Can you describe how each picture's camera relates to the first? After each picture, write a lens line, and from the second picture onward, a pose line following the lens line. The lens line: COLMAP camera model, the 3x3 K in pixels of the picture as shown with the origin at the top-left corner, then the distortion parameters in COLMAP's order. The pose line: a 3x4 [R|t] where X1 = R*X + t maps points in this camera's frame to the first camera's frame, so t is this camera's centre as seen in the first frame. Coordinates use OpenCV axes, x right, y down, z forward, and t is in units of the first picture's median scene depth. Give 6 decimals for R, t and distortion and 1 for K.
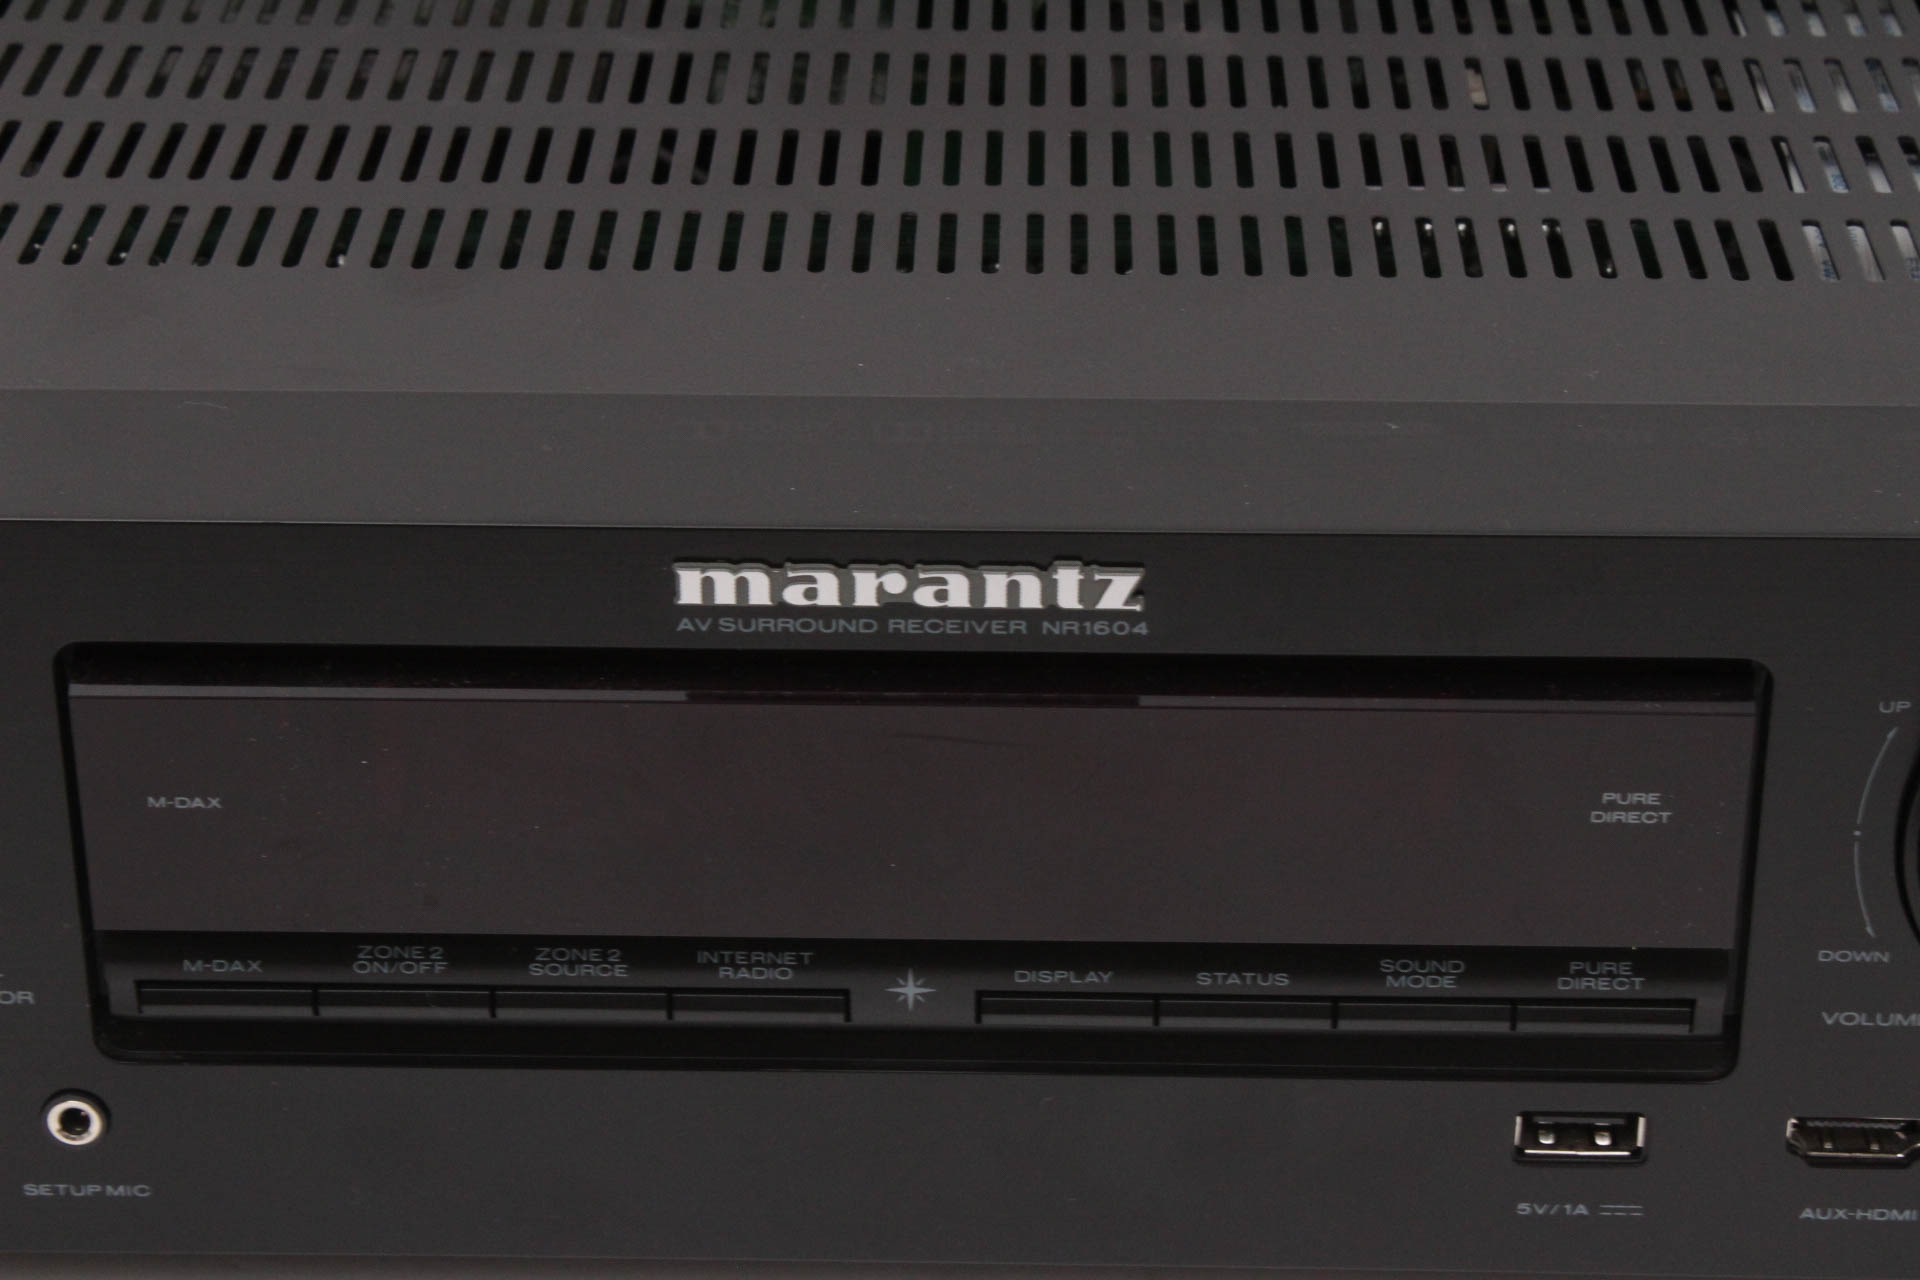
lens RADIAL K [[4500.5, 0, 960.0], [0, 4500.5, 640.0], [0, 0, 1]] dist [0.059543, 0.289884]
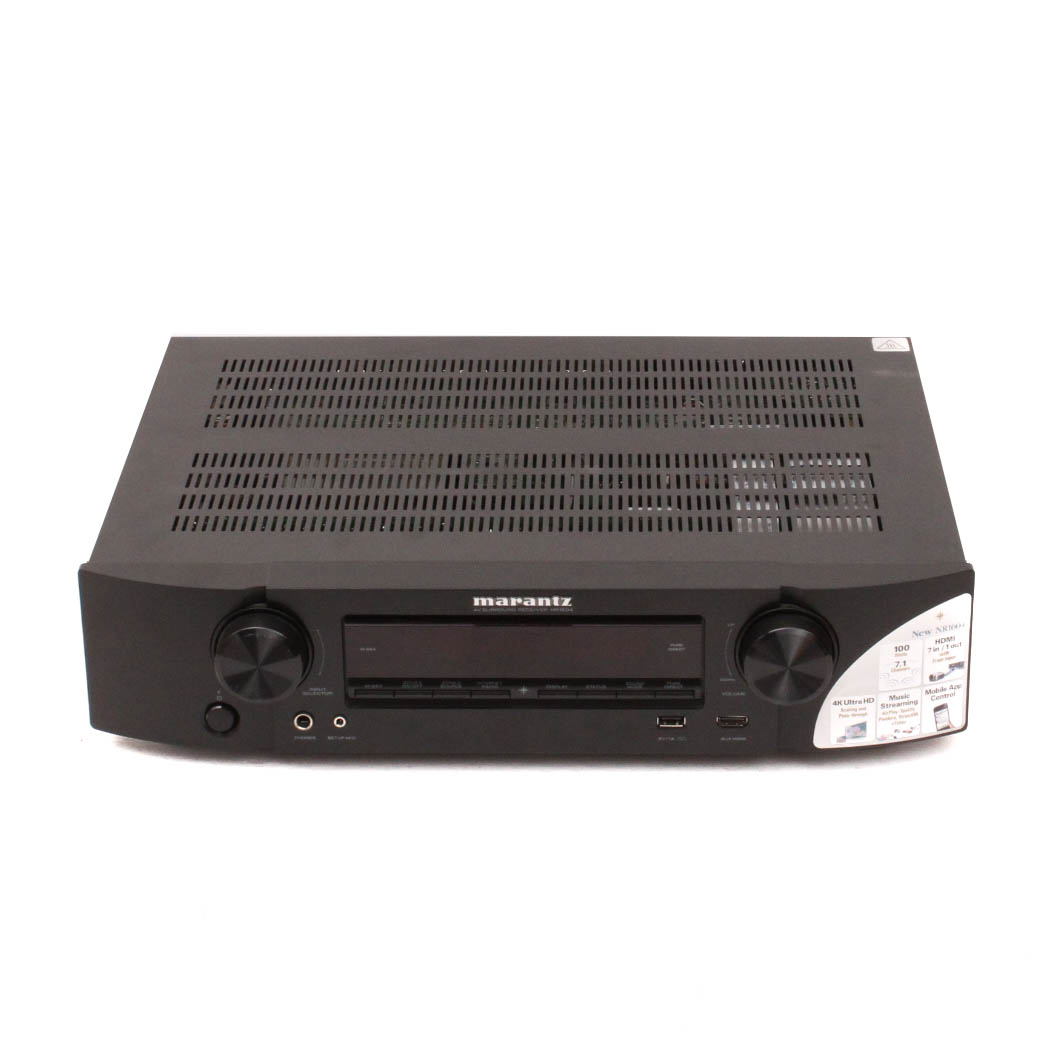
lens RADIAL K [[2965.1, 0, 521.0], [0, 2965.1, 521.0], [0, 0, 1]] dist [-0.159612, -1.060172]
pose [[0.999853, -0.009835, -0.014042, 0.030394], [0.009108, 0.998660, -0.050944, 0.059847], [0.014525, 0.050809, 0.998603, -2.026852]]
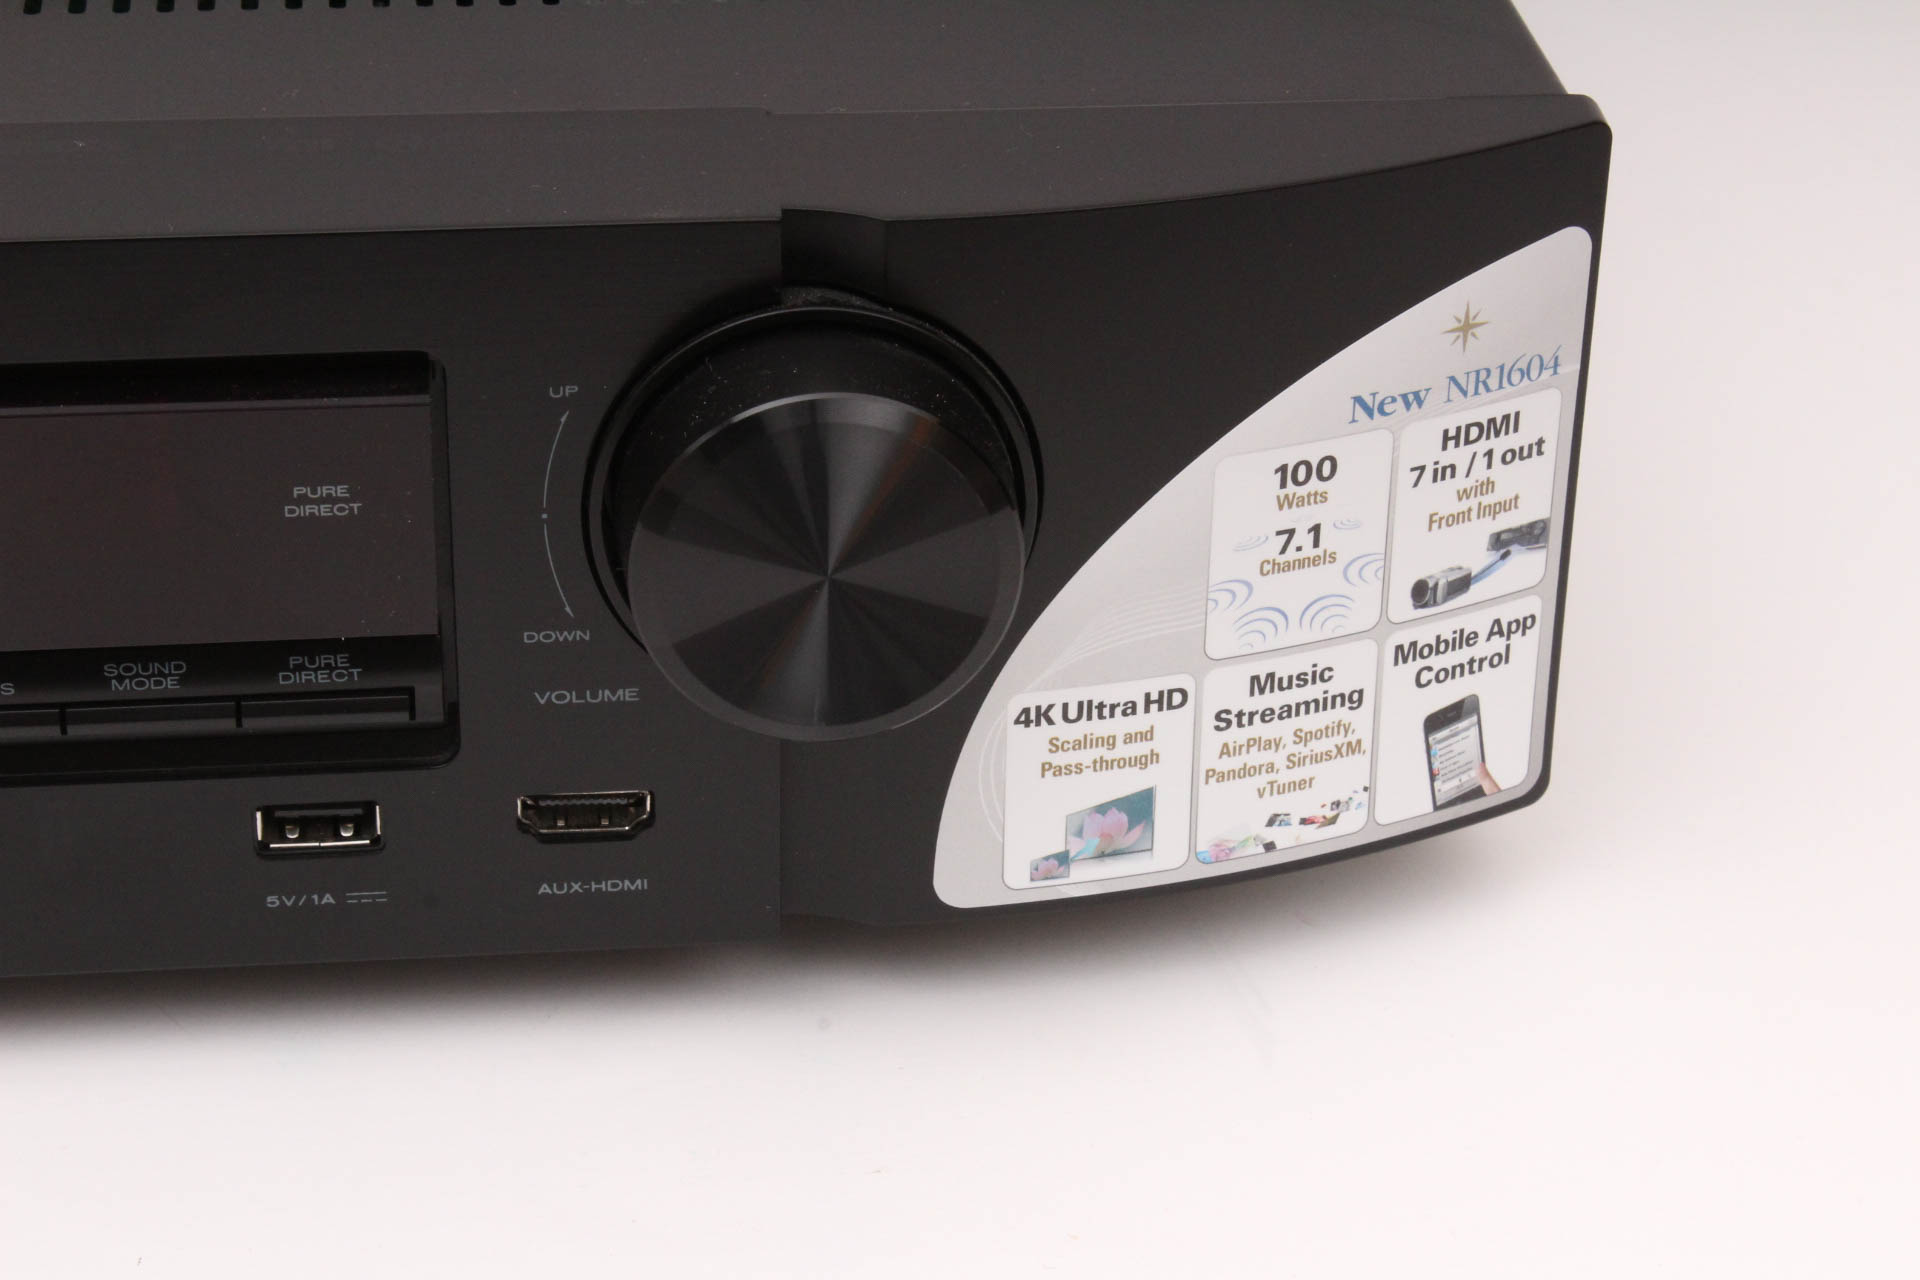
lens RADIAL K [[4500.5, 0, 960.0], [0, 4500.5, 640.0], [0, 0, 1]] dist [0.059543, 0.289884]
pose [[0.989024, -0.050084, 0.139004, 0.143984], [0.047172, 0.998594, 0.024164, 0.049645], [-0.140019, -0.017341, 0.989997, -0.050106]]
